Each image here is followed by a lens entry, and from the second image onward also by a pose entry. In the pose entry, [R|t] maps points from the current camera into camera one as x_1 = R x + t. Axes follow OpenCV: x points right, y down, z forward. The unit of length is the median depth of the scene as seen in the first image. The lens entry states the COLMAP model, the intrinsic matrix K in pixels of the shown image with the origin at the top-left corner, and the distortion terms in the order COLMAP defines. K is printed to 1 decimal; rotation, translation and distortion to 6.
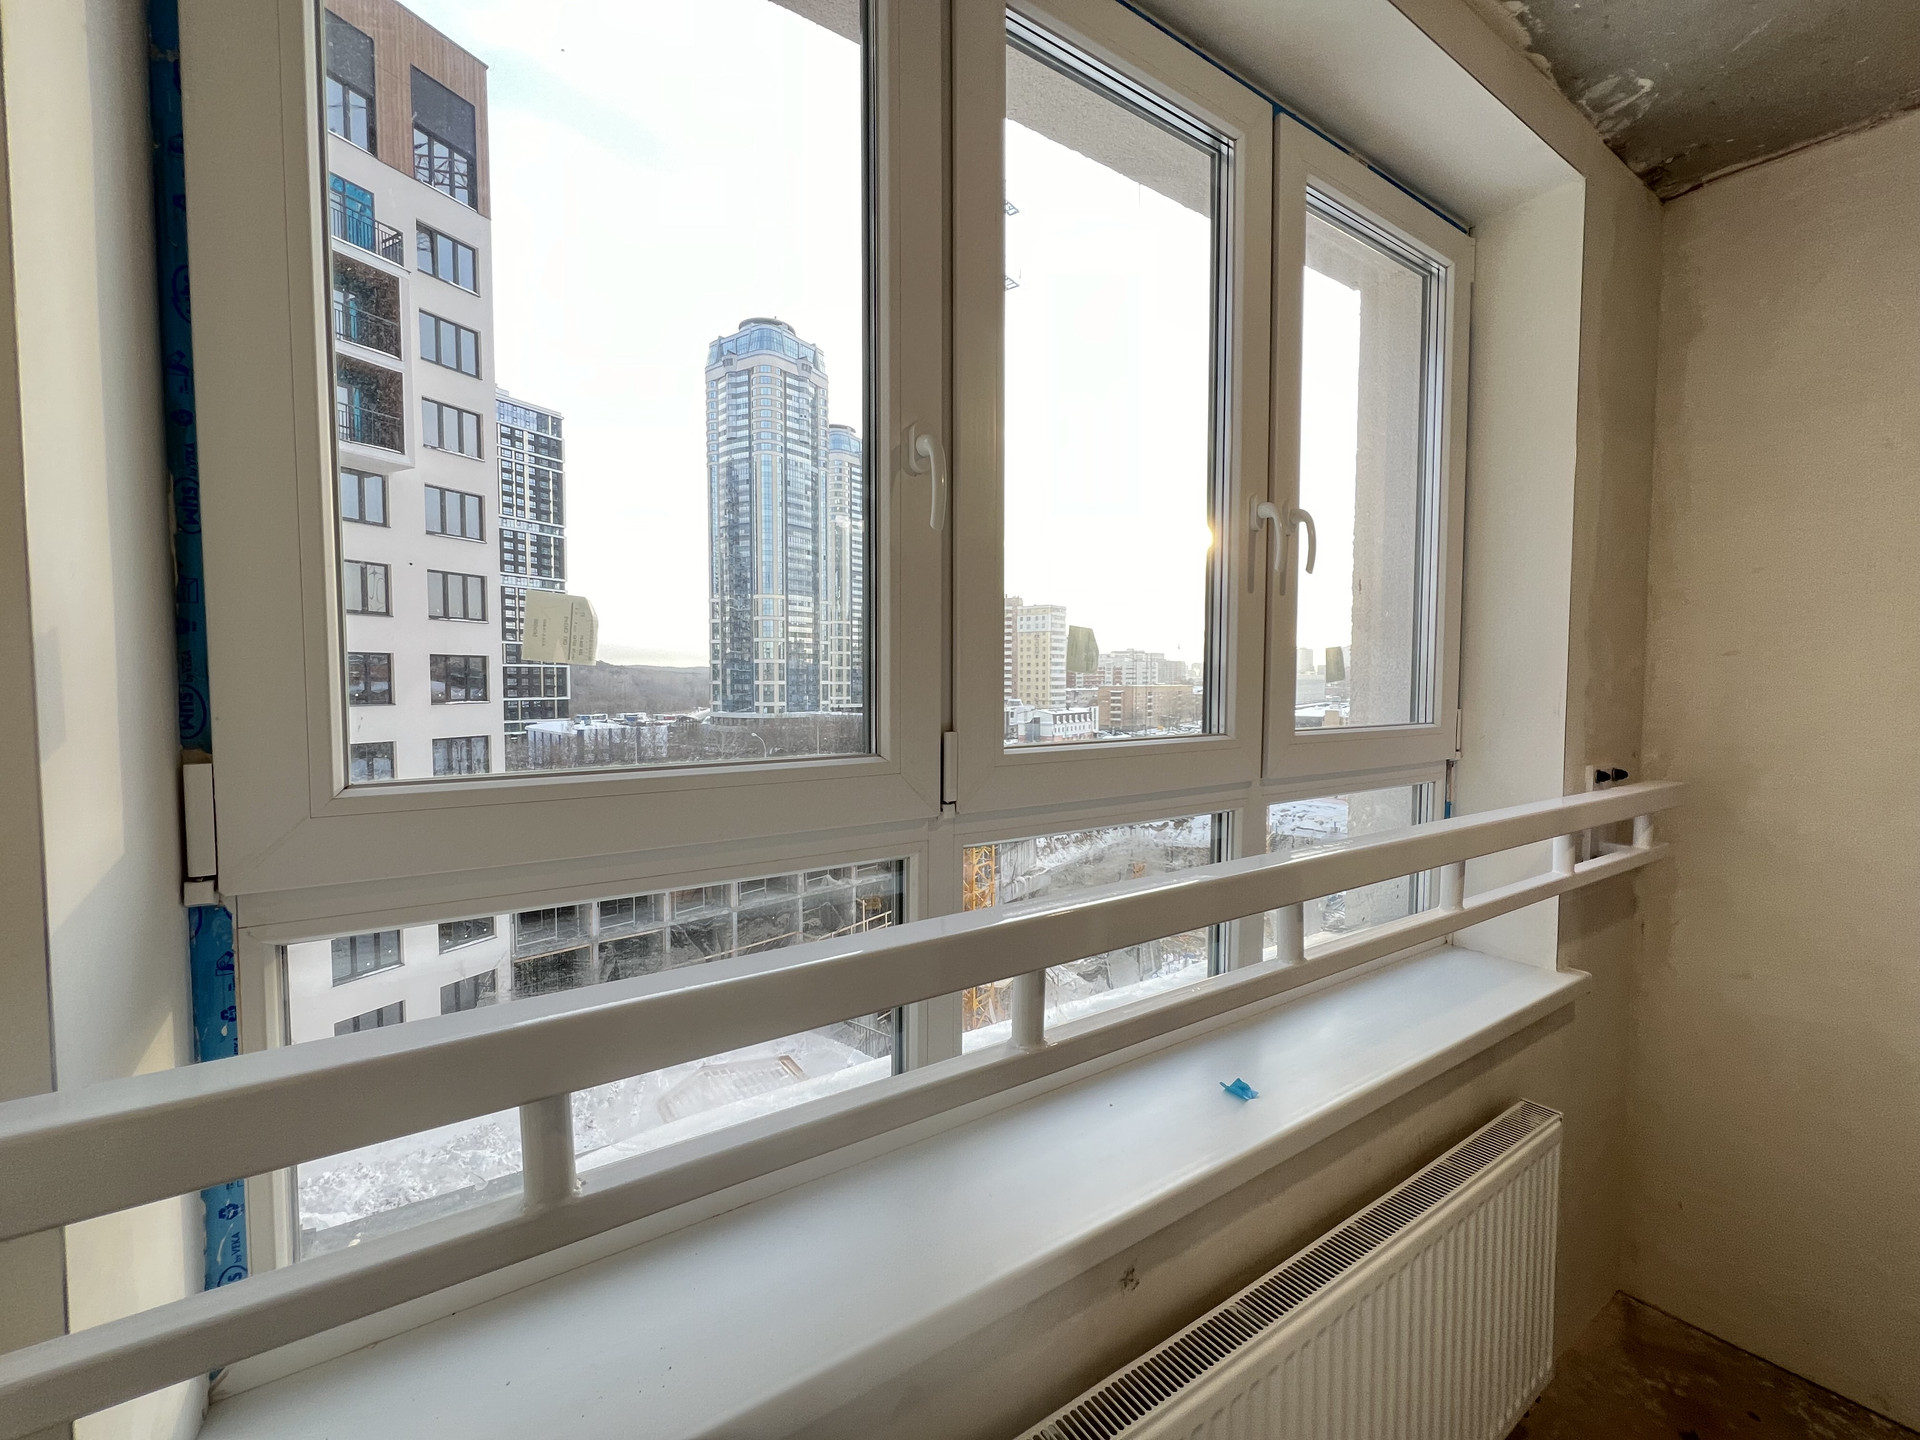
lens RADIAL K [[767.4, 0, 954.9], [0, 767.4, 715.3], [0, 0, 1]] dist [-0.000279, 0.000250]
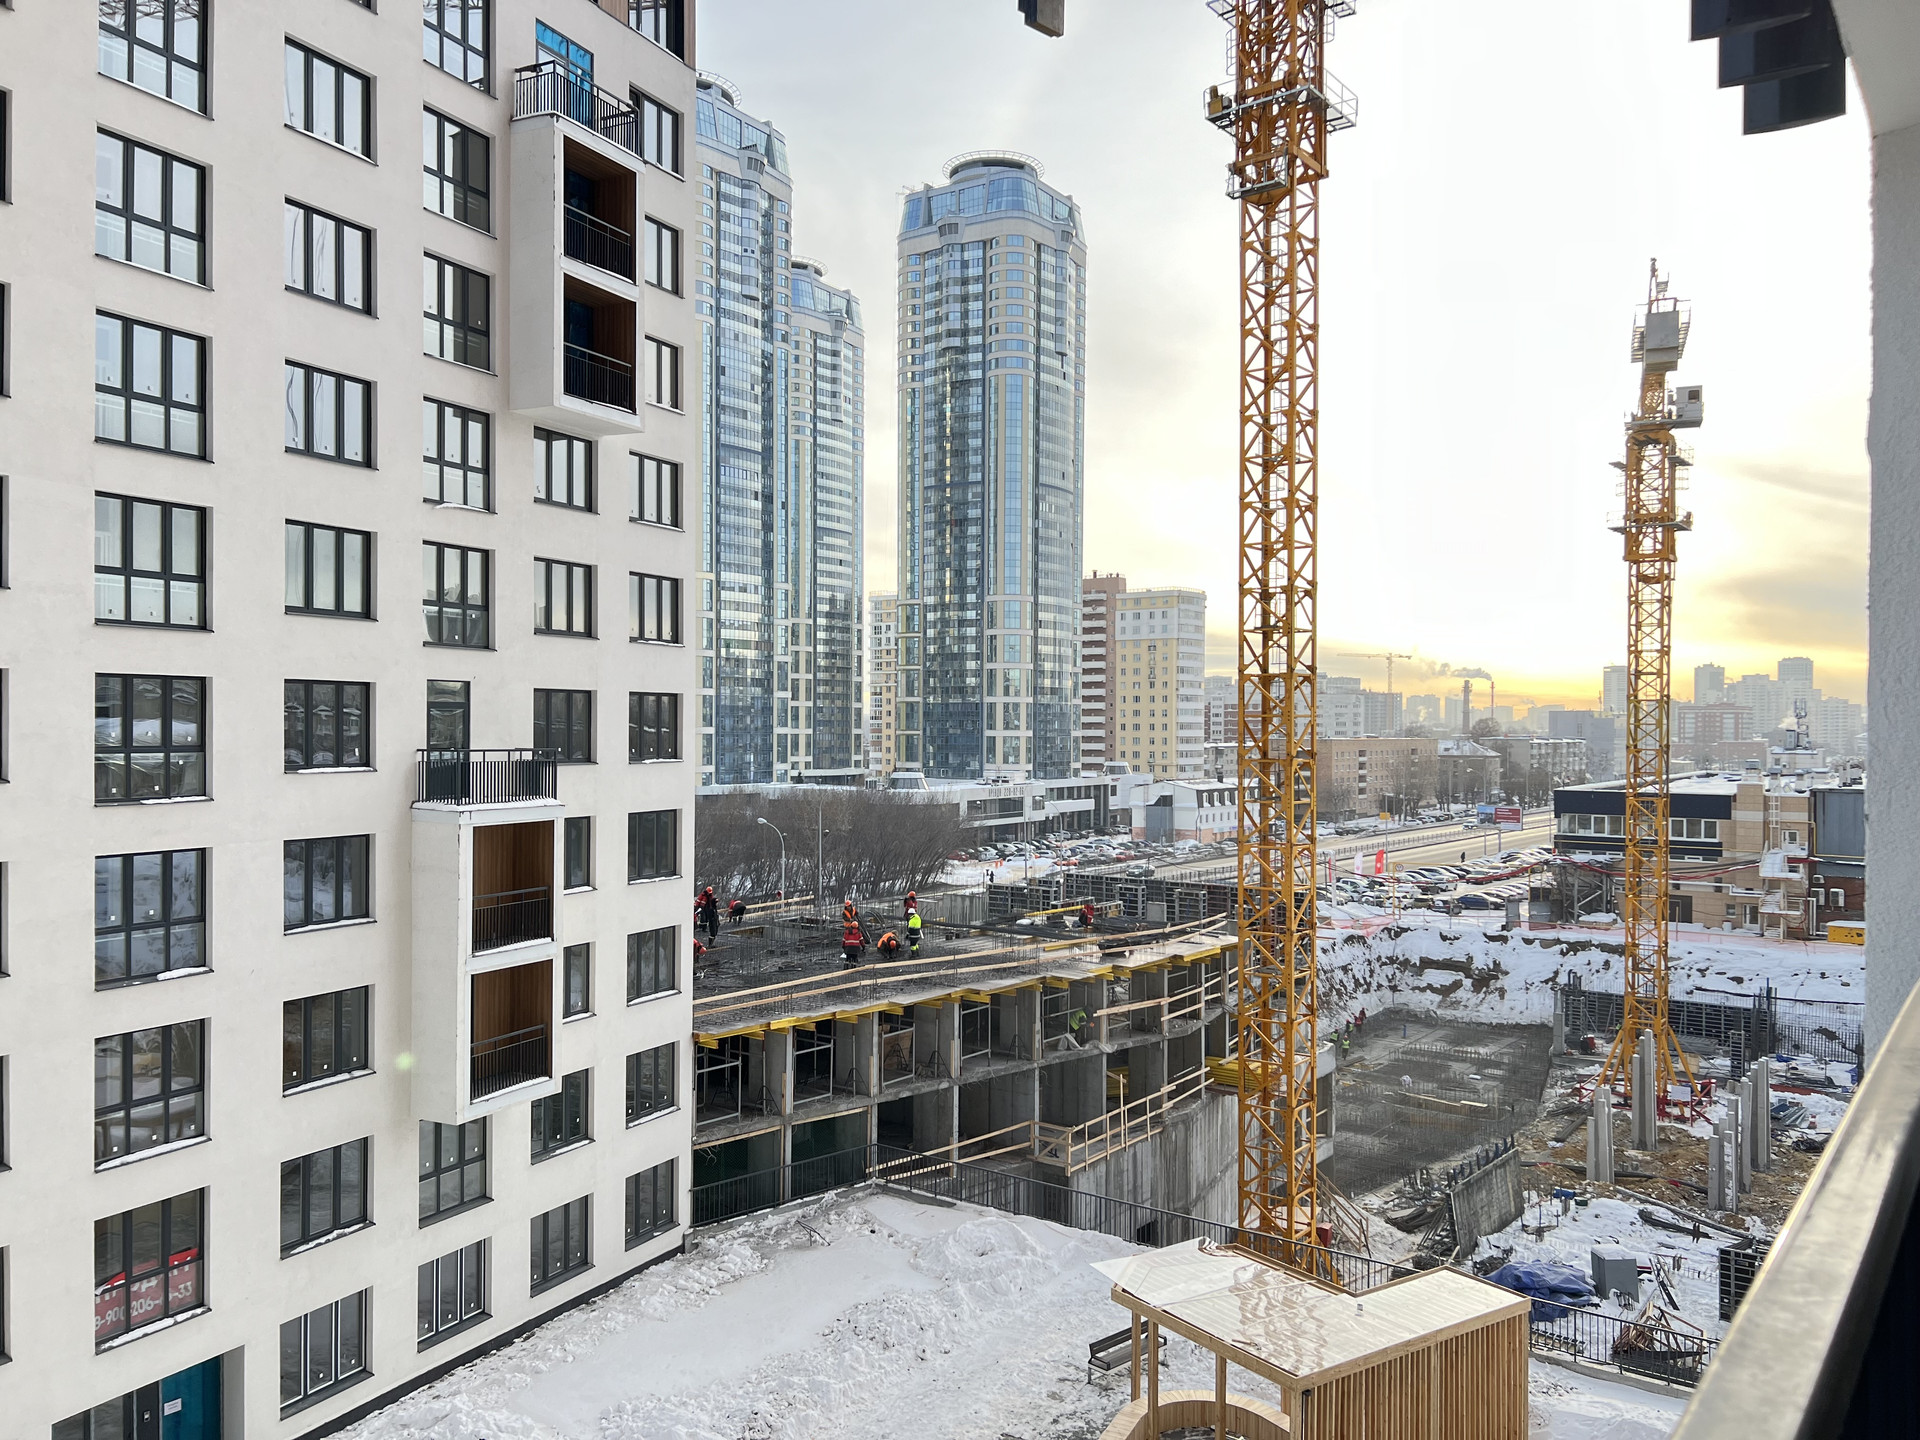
lens RADIAL K [[1463.0, 0, 954.0], [0, 1463.0, 733.9], [0, 0, 1]] dist [0.047895, -0.049975]
pose [[0.999921, 0.004253, 0.011853, -0.438969], [-0.003769, 0.999170, -0.040570, 0.012507], [-0.012016, 0.040522, 0.999106, -0.364586]]
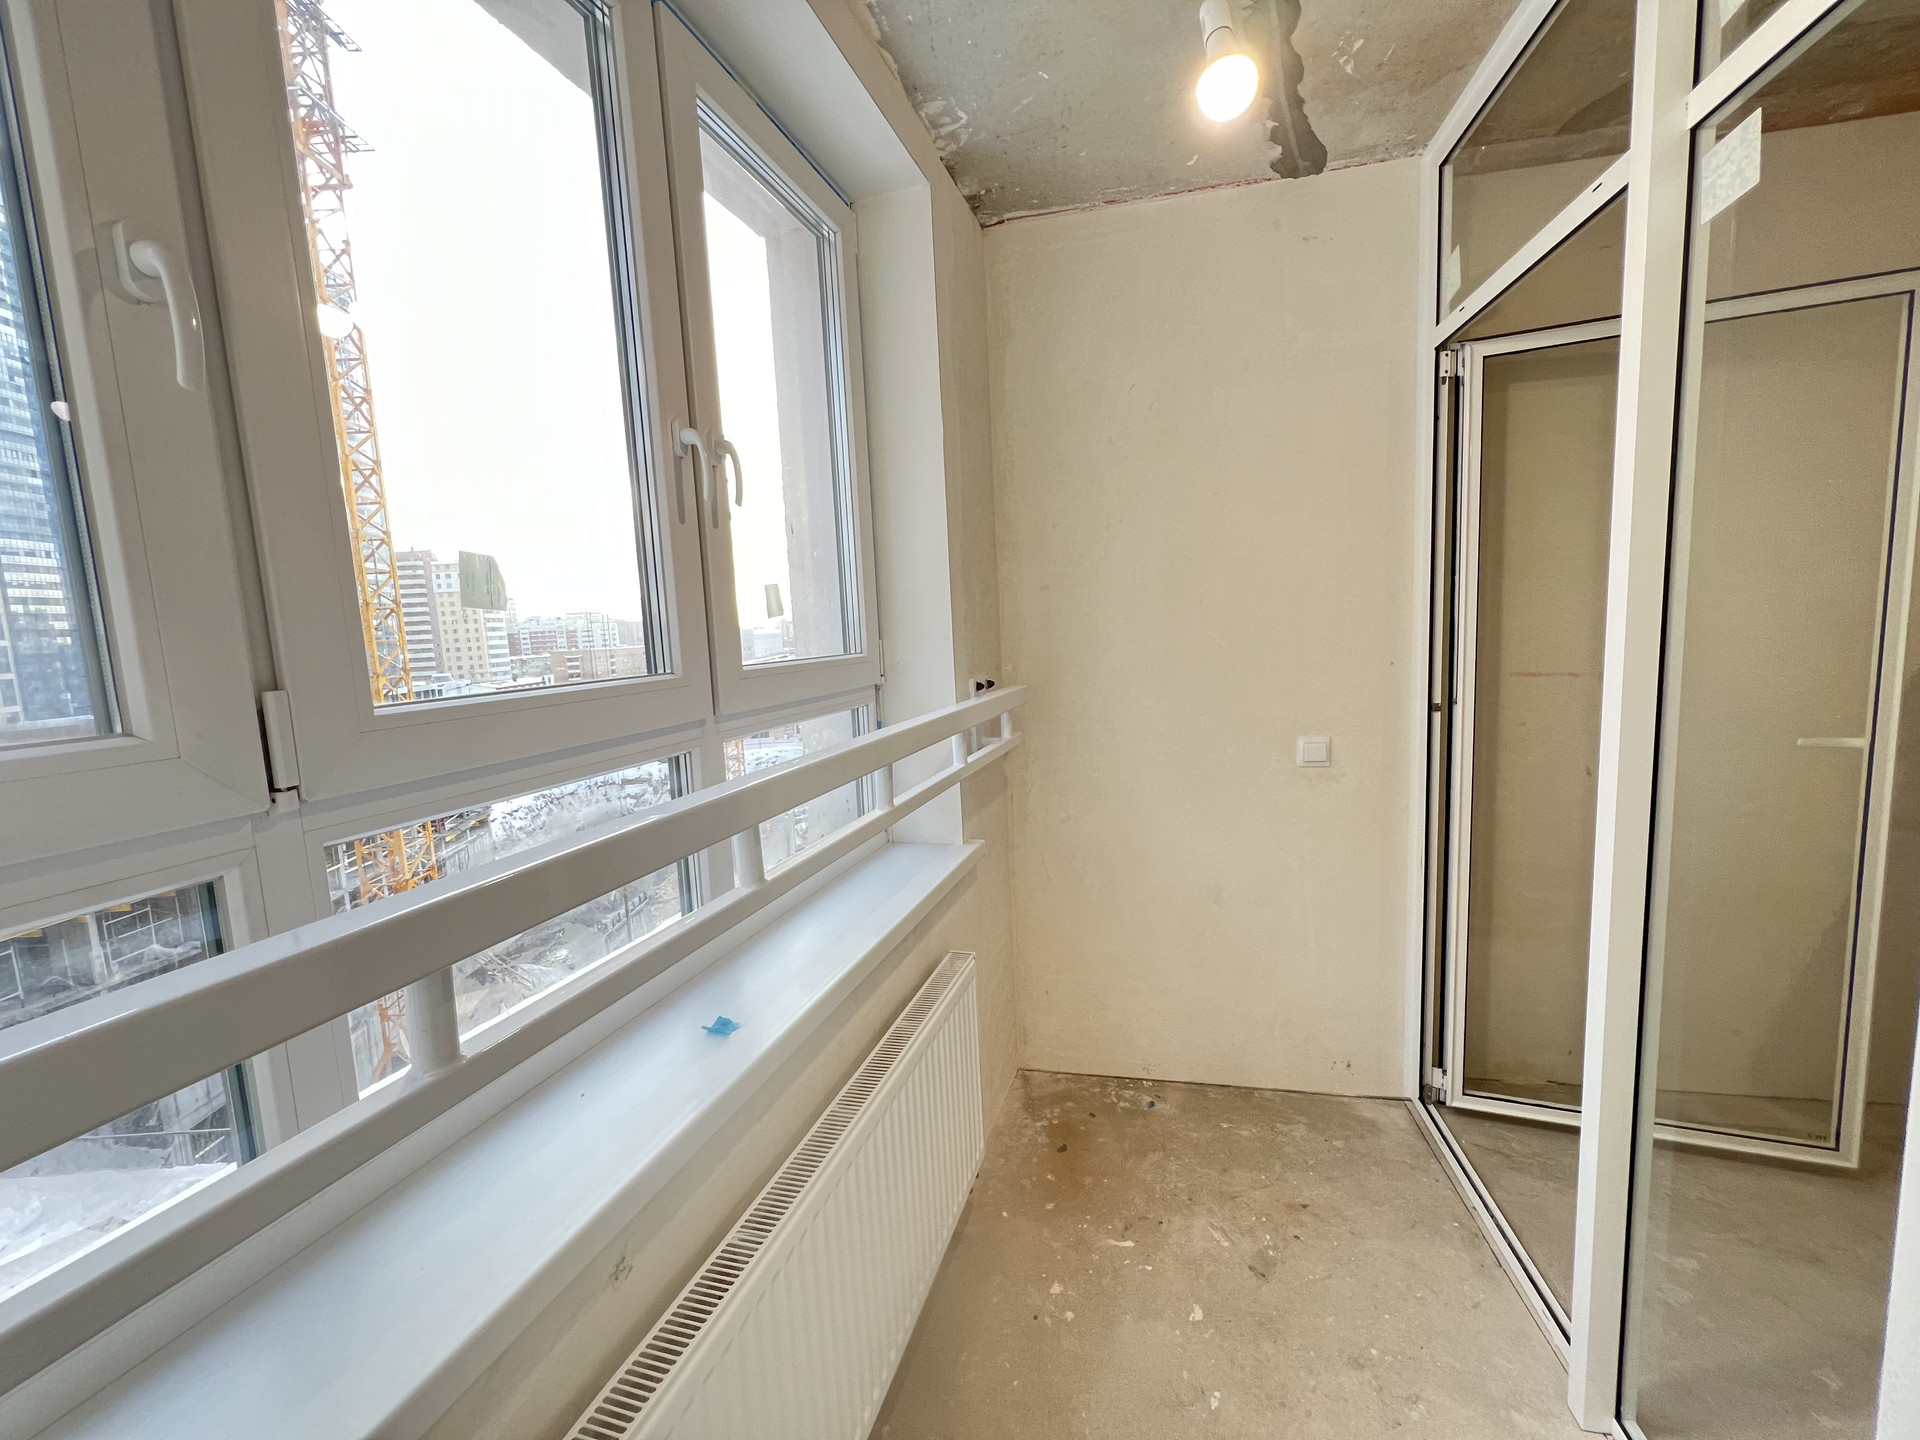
lens RADIAL K [[767.4, 0, 954.9], [0, 767.4, 715.3], [0, 0, 1]] dist [-0.000279, 0.000250]
pose [[0.783155, -0.111678, 0.611716, 0.003072], [0.078600, 0.993629, 0.080774, 0.002154], [-0.616839, -0.015178, 0.786943, 0.002688]]
